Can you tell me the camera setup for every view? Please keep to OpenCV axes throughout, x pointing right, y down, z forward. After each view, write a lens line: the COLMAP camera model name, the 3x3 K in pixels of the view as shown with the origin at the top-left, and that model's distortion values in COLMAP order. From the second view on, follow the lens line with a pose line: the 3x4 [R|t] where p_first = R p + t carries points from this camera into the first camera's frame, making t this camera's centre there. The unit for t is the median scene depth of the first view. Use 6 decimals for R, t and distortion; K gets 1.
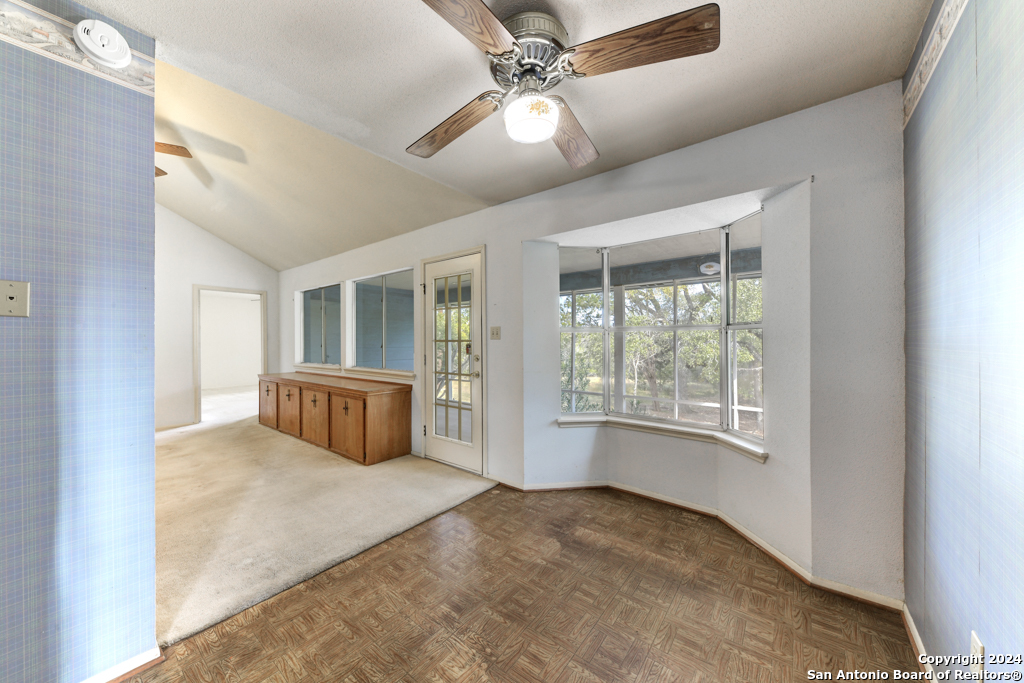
lens RADIAL K [[357.1, 0, 510.5], [0, 357.1, 340.7], [0, 0, 1]] dist [0.010423, -0.000224]
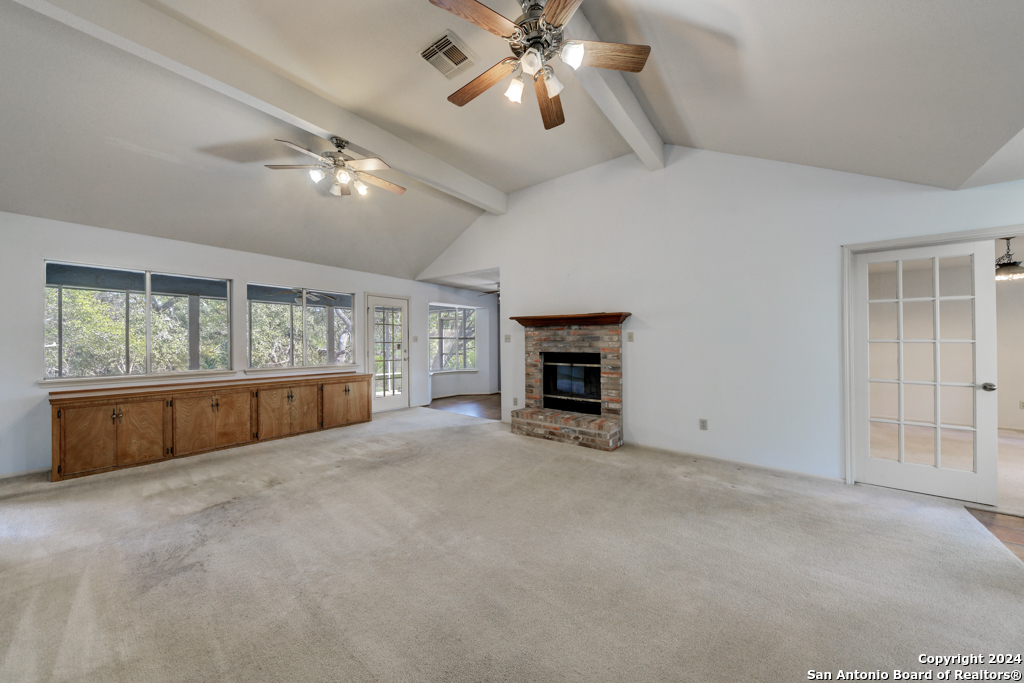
lens RADIAL K [[357.1, 0, 510.5], [0, 357.1, 340.7], [0, 0, 1]] dist [0.010423, -0.000224]
pose [[-0.022061, 0.010561, 0.999701, -2.109737], [0.002148, 0.999942, -0.010516, 0.012418], [-0.999754, 0.001915, -0.022082, 0.435013]]
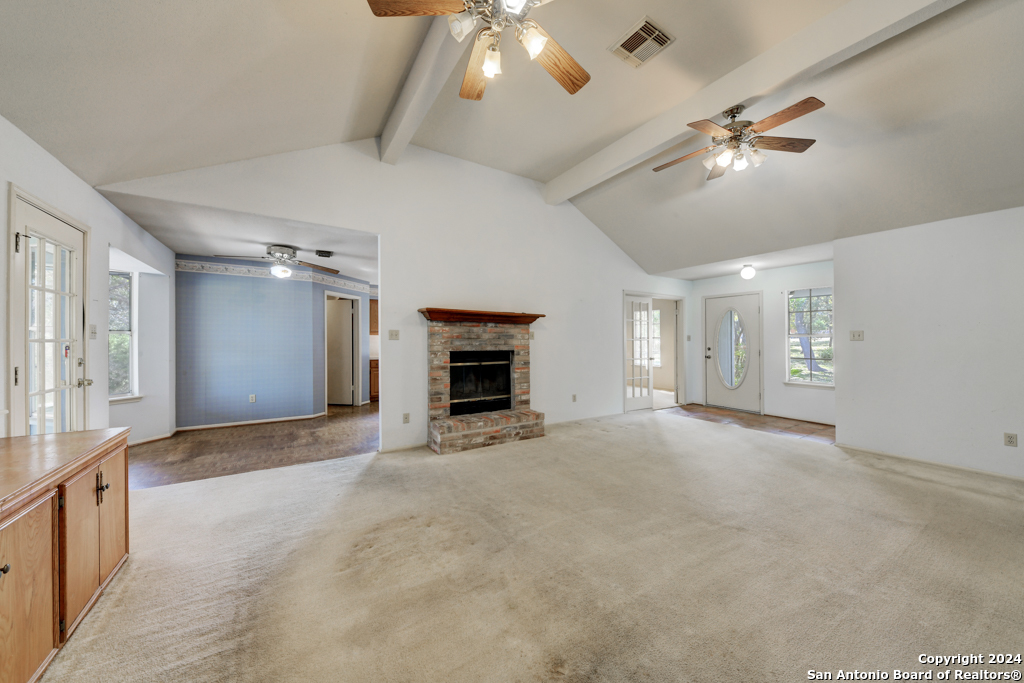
lens RADIAL K [[357.1, 0, 510.5], [0, 357.1, 340.7], [0, 0, 1]] dist [0.010423, -0.000224]
pose [[-0.943565, 0.004676, 0.331153, -1.236218], [0.005499, 0.999984, 0.001546, 0.005061], [-0.331140, 0.003280, -0.943576, 1.417612]]
